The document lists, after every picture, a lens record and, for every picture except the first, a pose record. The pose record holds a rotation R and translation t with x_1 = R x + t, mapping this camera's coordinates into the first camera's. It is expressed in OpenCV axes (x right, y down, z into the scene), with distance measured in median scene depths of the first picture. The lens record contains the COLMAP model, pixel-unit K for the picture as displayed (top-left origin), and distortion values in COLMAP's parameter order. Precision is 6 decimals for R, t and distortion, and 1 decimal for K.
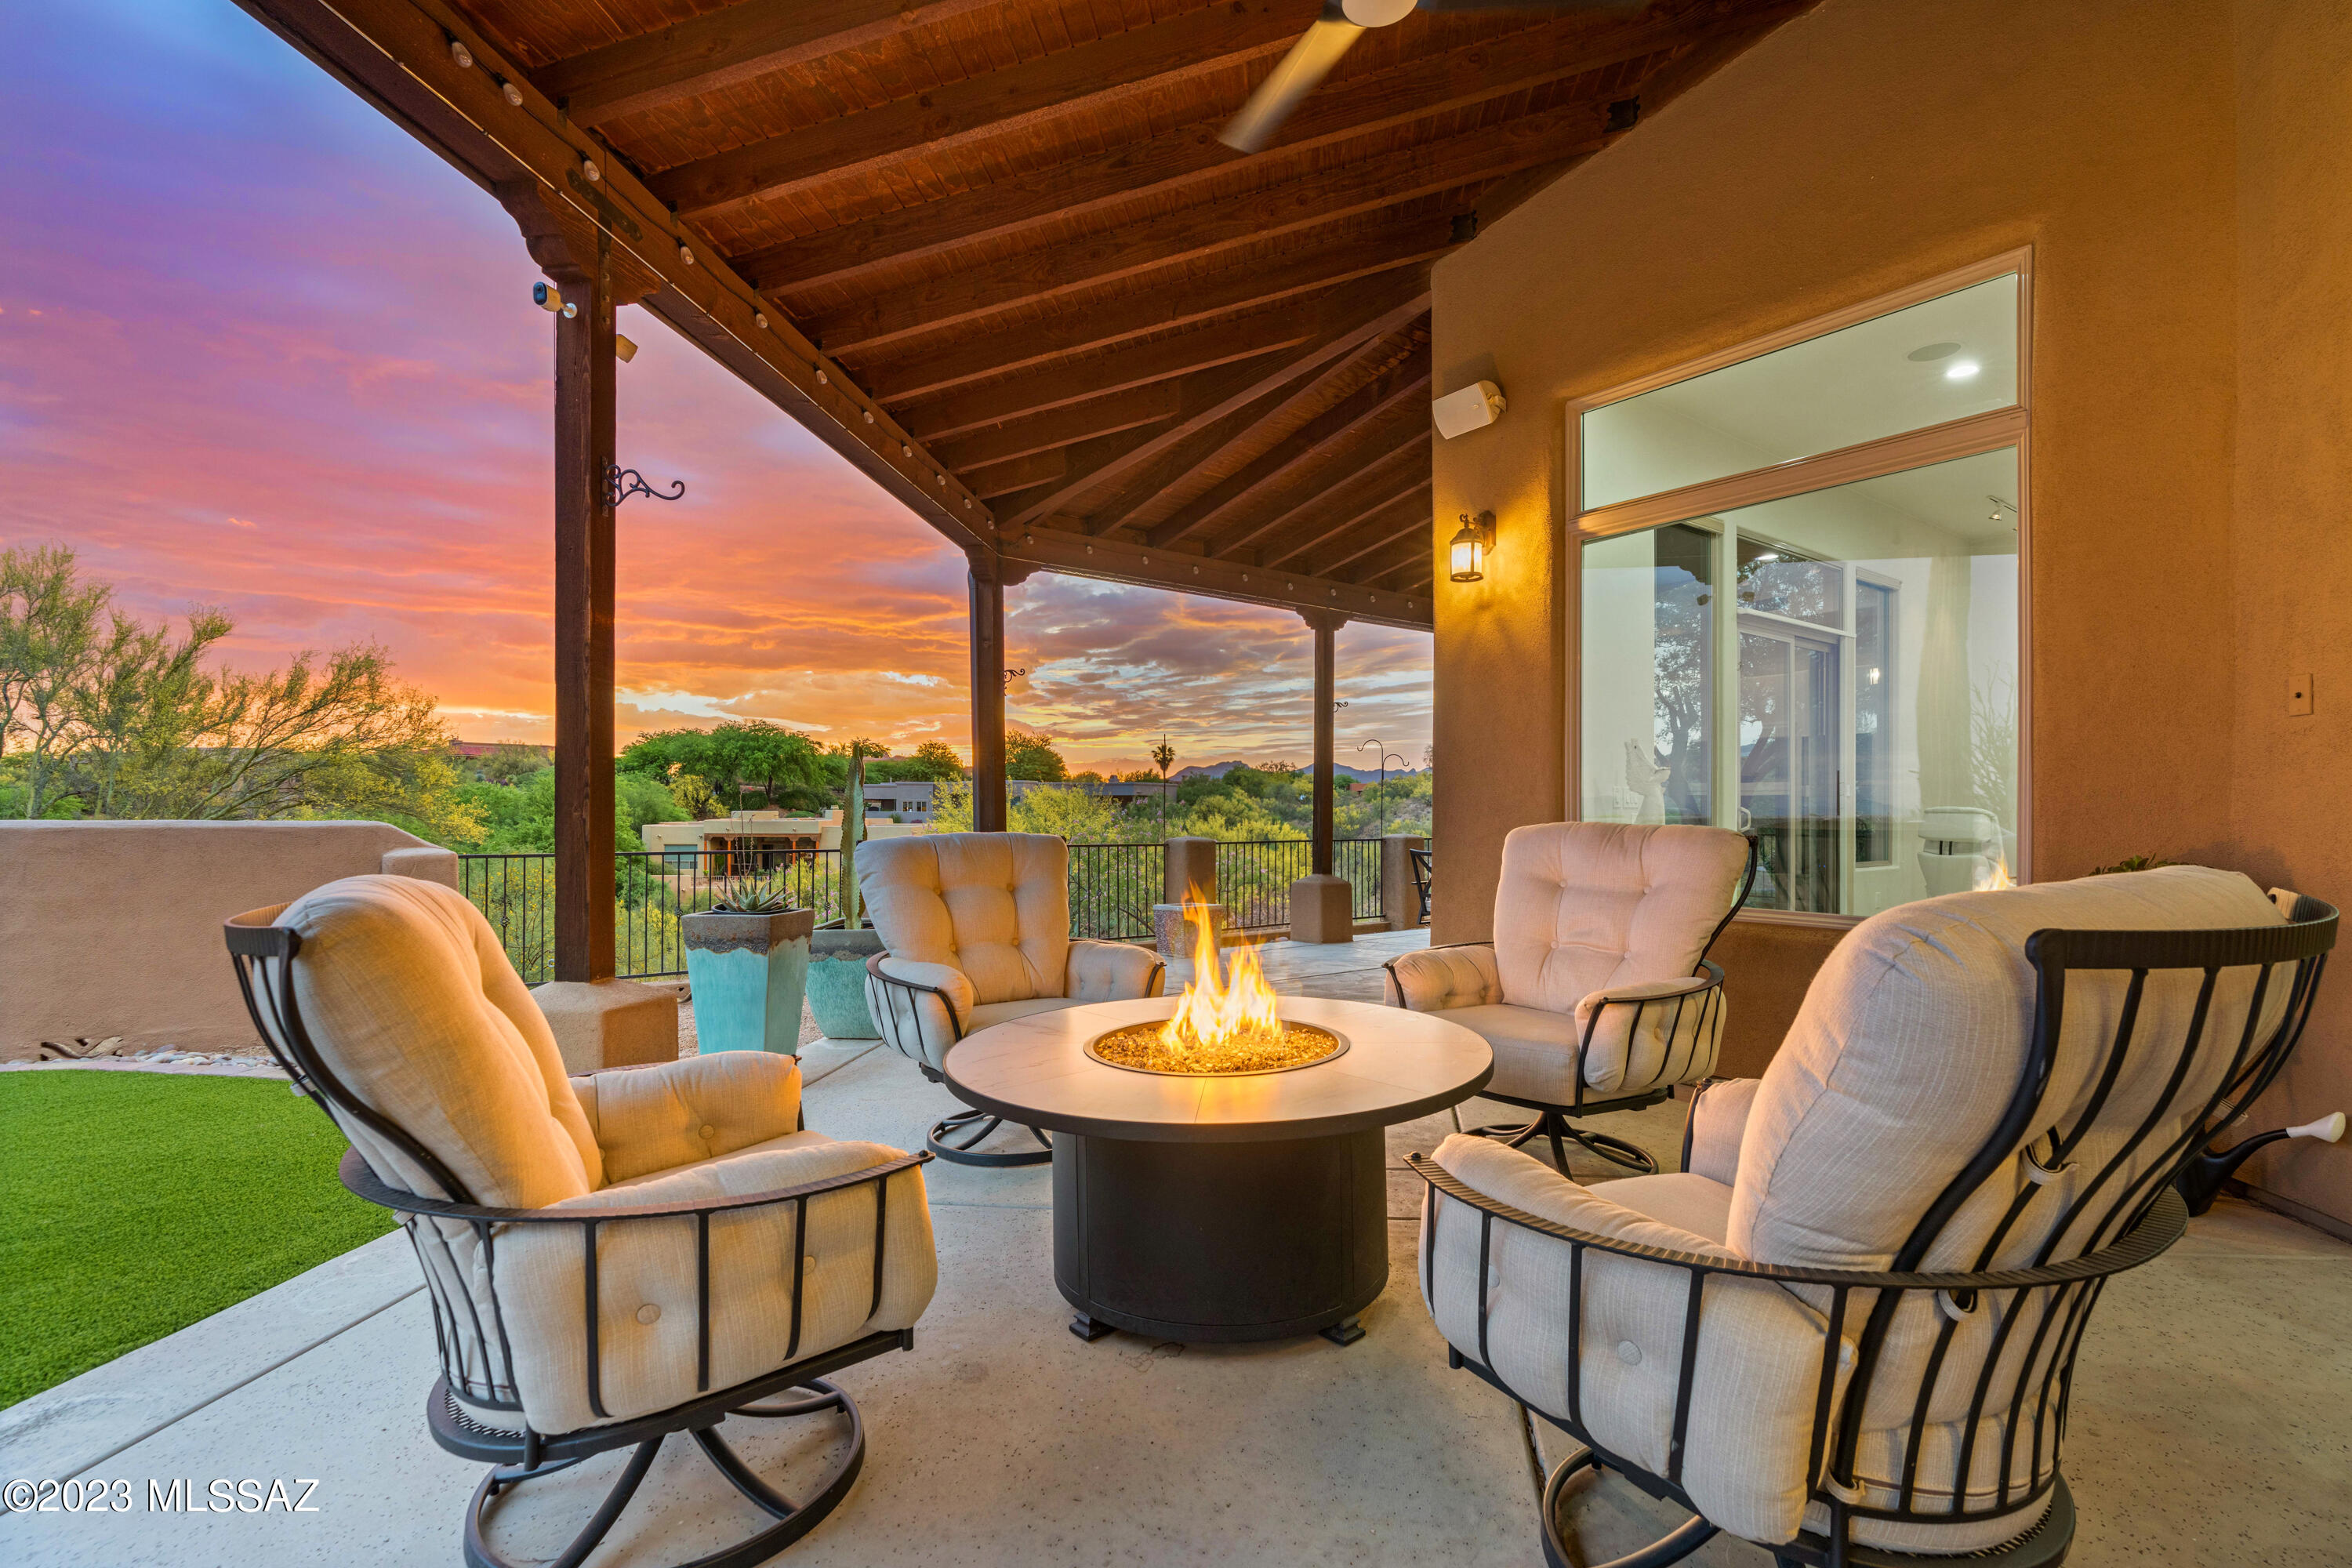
lens RADIAL K [[1086.3, 0, 1164.6], [0, 1086.3, 795.0], [0, 0, 1]] dist [-0.004555, 0.000732]
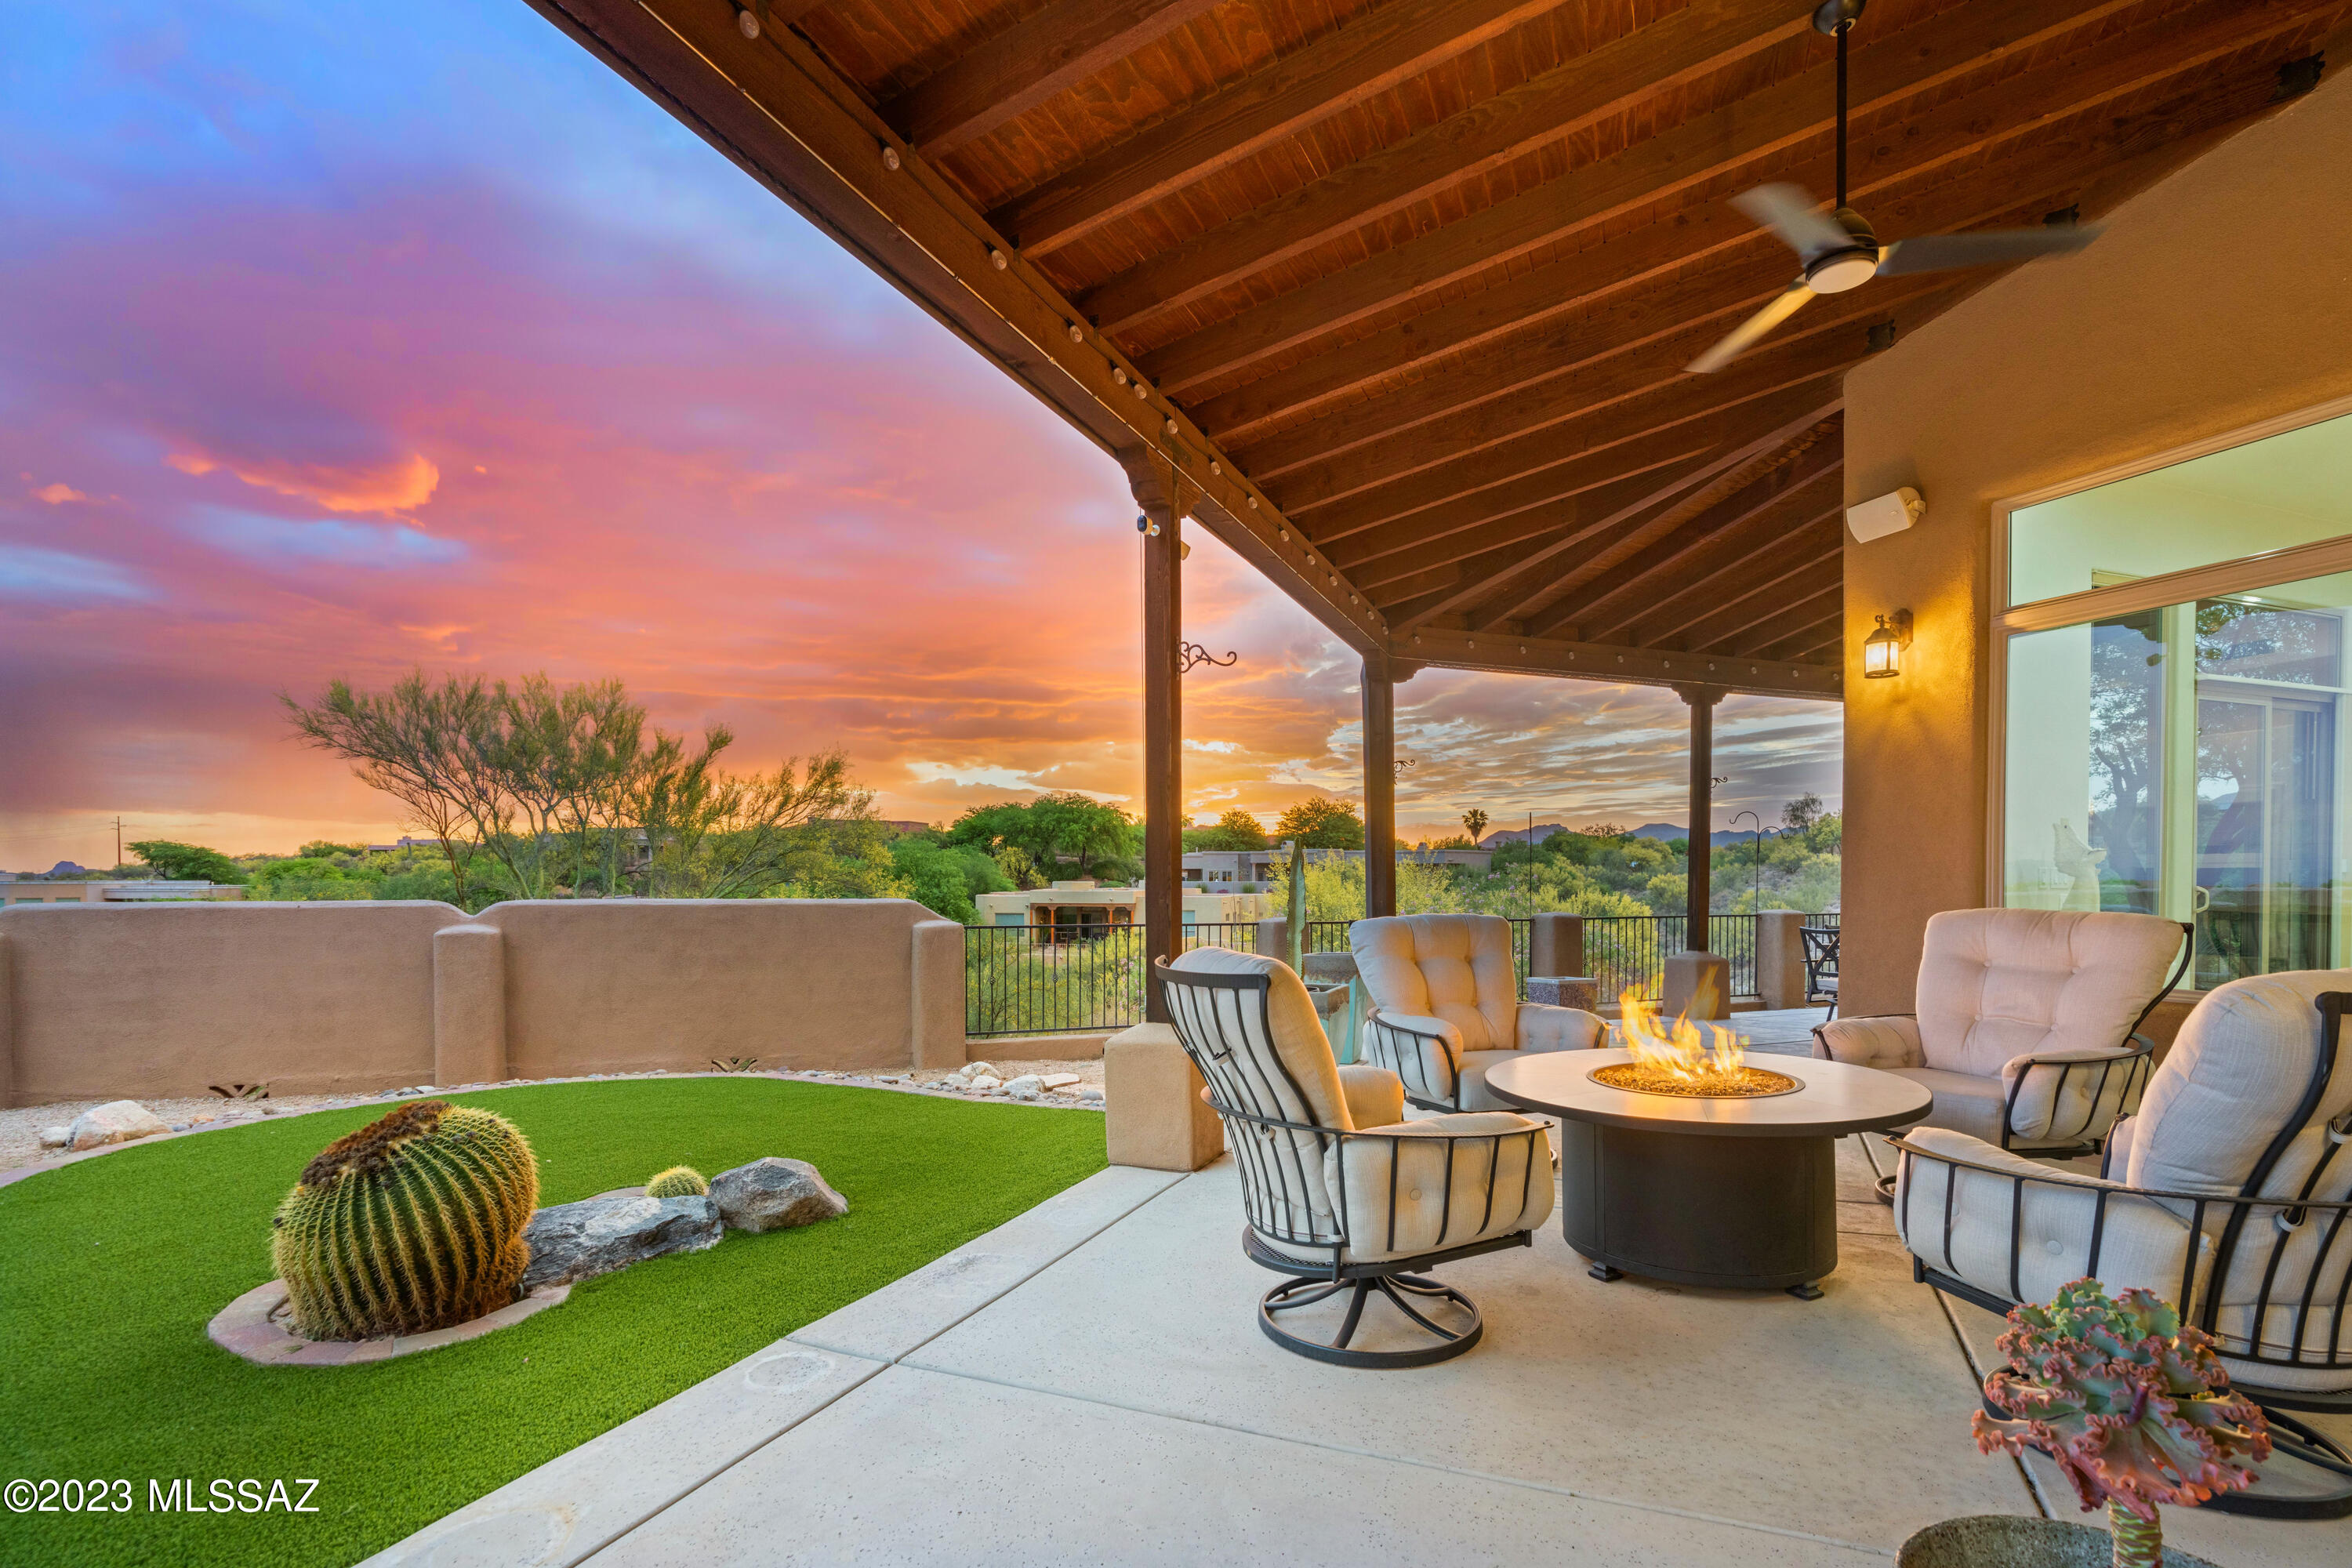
lens RADIAL K [[1124.3, 0, 1181.0], [0, 1124.3, 891.1], [0, 0, 1]] dist [-0.001280, 0.001467]
pose [[0.967048, 0.000287, -0.254594, -0.111593], [0.005968, 0.999699, 0.023796, -0.019915], [0.254524, -0.024531, 0.966755, -0.259075]]
